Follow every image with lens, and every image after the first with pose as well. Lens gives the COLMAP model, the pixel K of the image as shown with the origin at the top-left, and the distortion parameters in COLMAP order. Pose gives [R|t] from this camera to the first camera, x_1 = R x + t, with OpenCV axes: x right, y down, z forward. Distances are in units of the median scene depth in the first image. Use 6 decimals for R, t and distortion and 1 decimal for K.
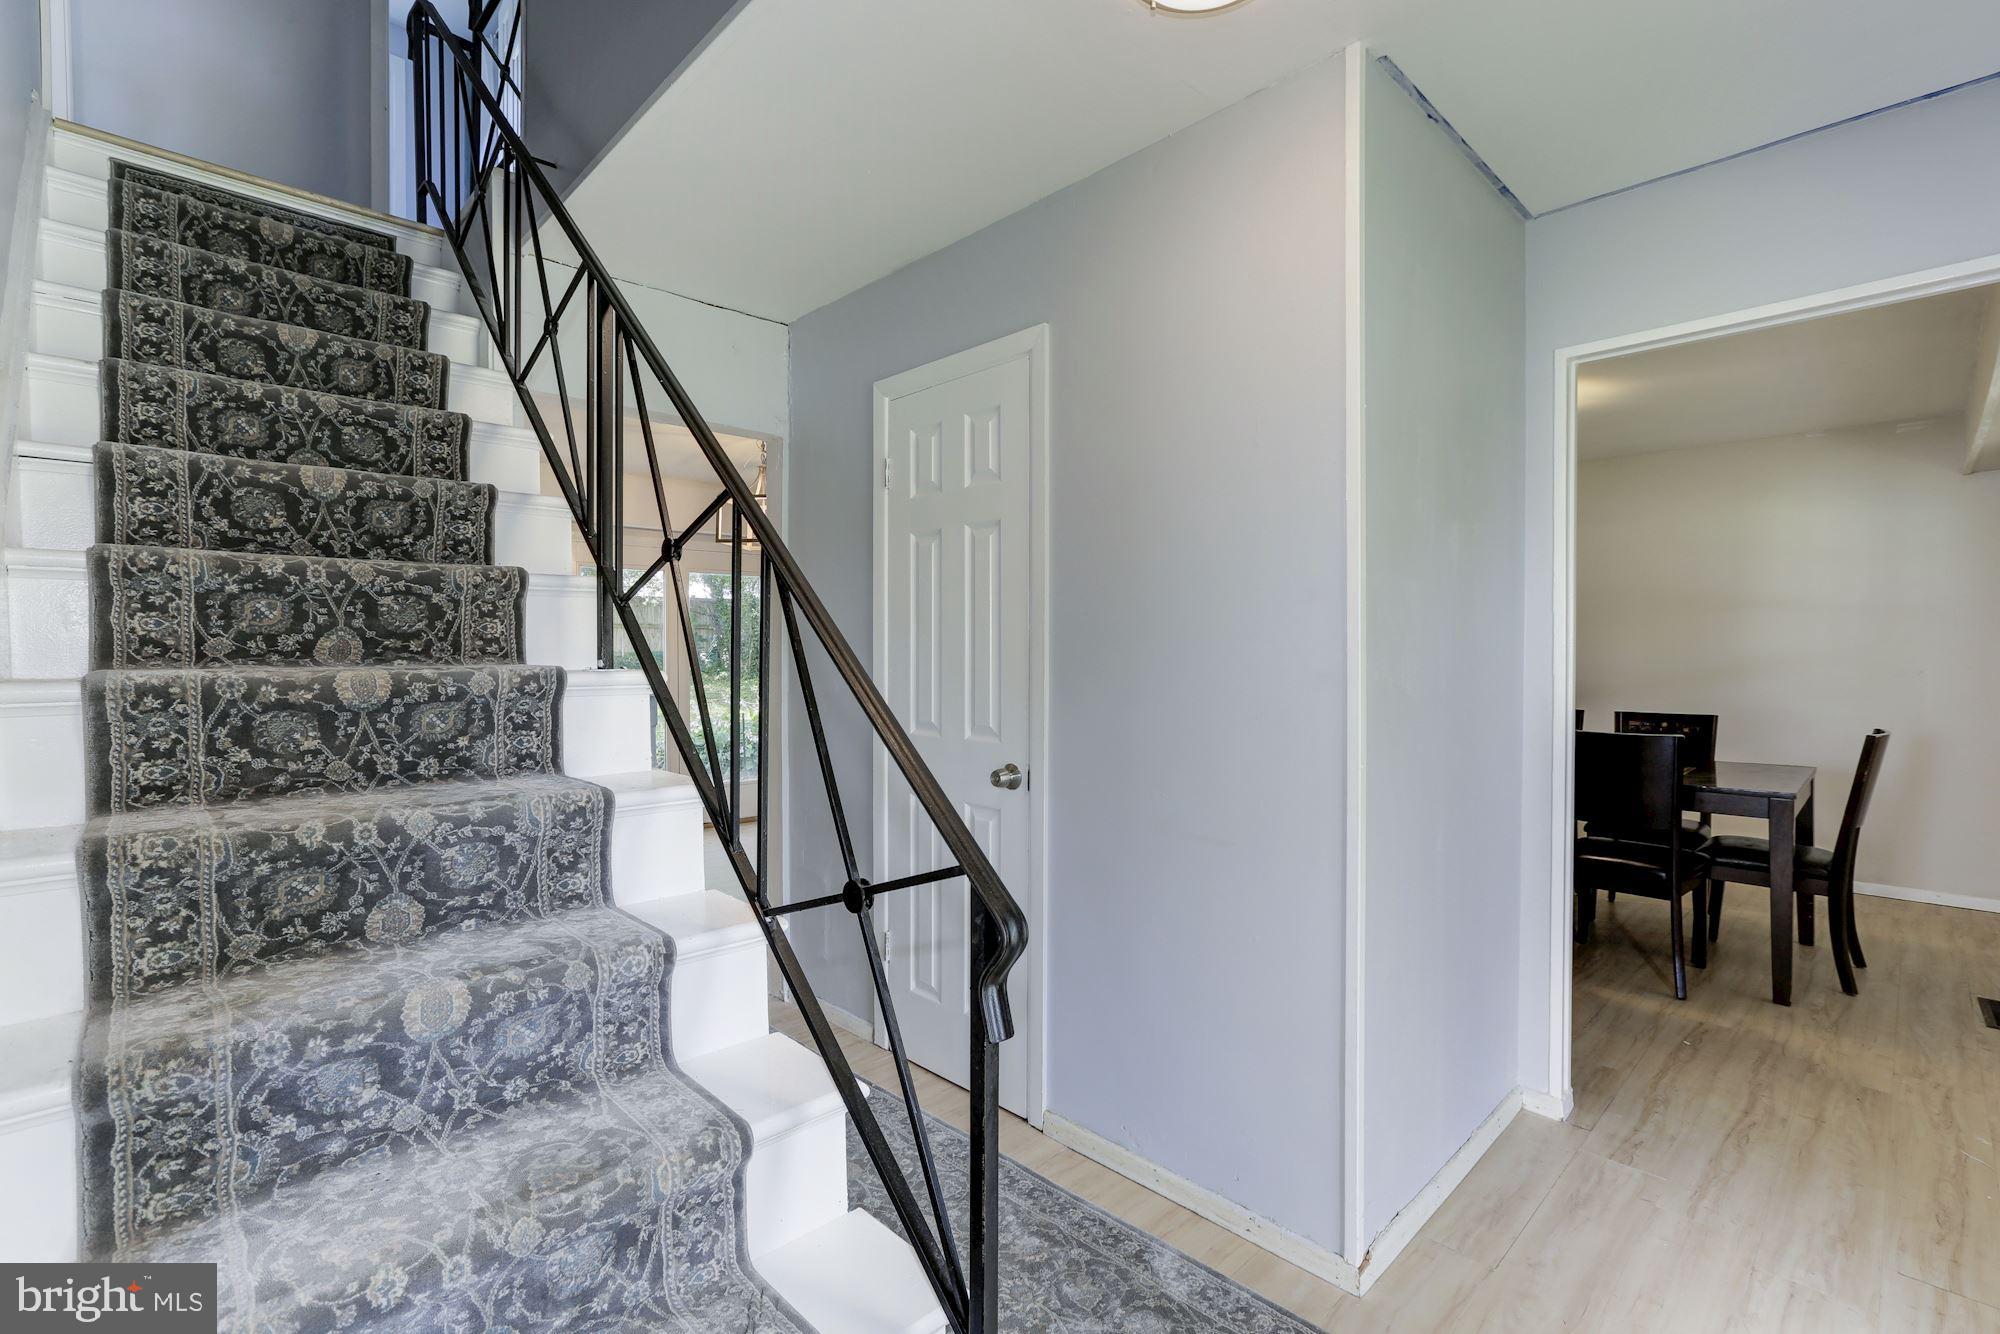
lens RADIAL K [[909.1, 0, 995.6], [0, 909.1, 666.2], [0, 0, 1]] dist [-0.034820, 0.014265]
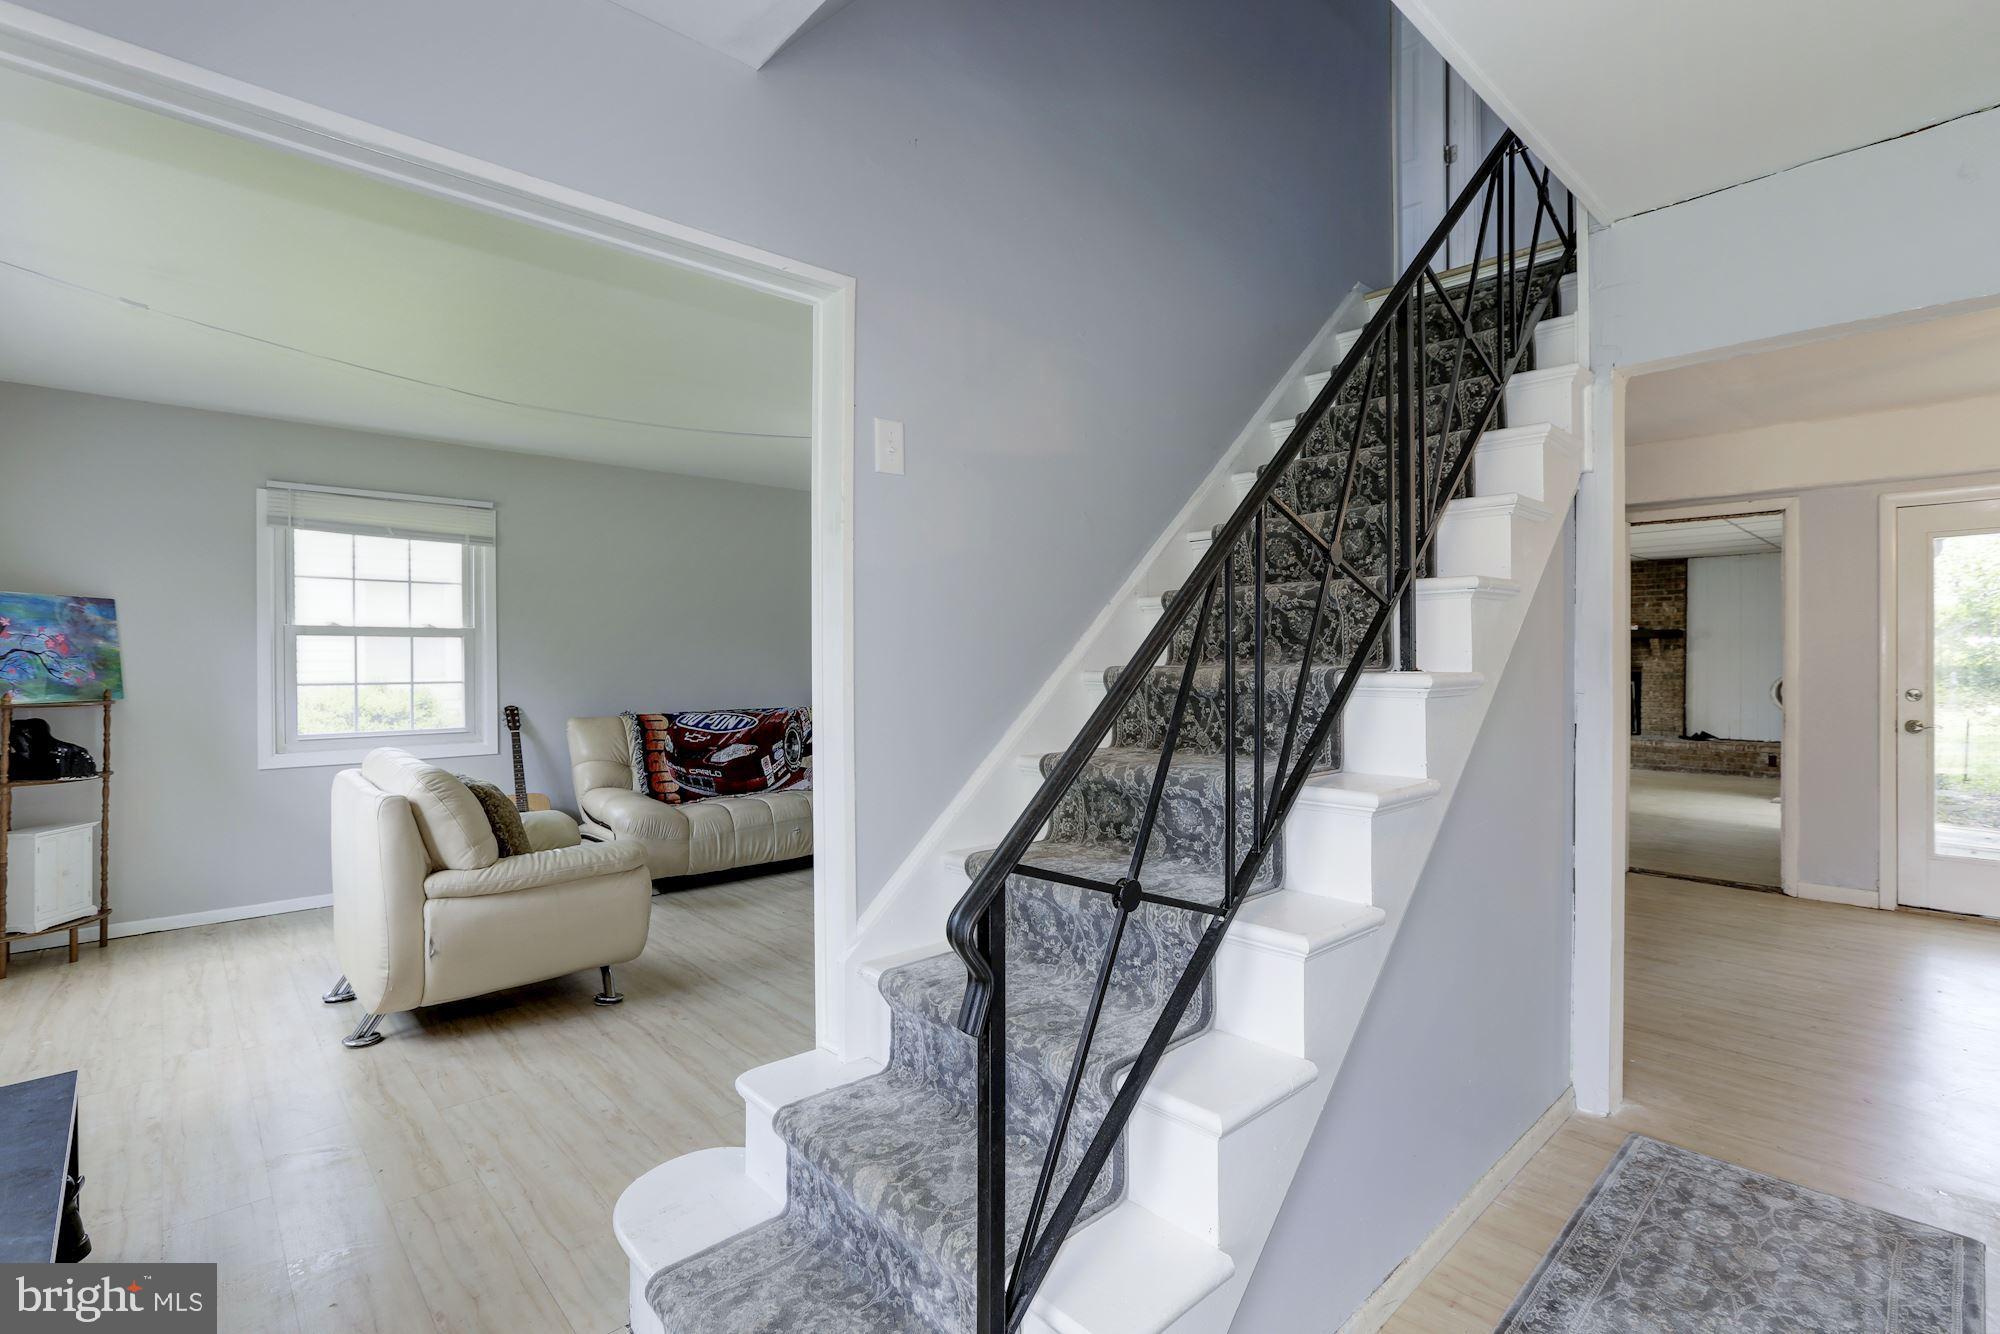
lens RADIAL K [[909.1, 0, 1060.1], [0, 909.1, 674.9], [0, 0, 1]] dist [-0.034820, 0.014265]
pose [[0.018060, 0.021554, -0.999605, 0.644811], [-0.011799, 0.999703, 0.021343, -0.011146], [0.999767, 0.011409, 0.018309, 0.685782]]
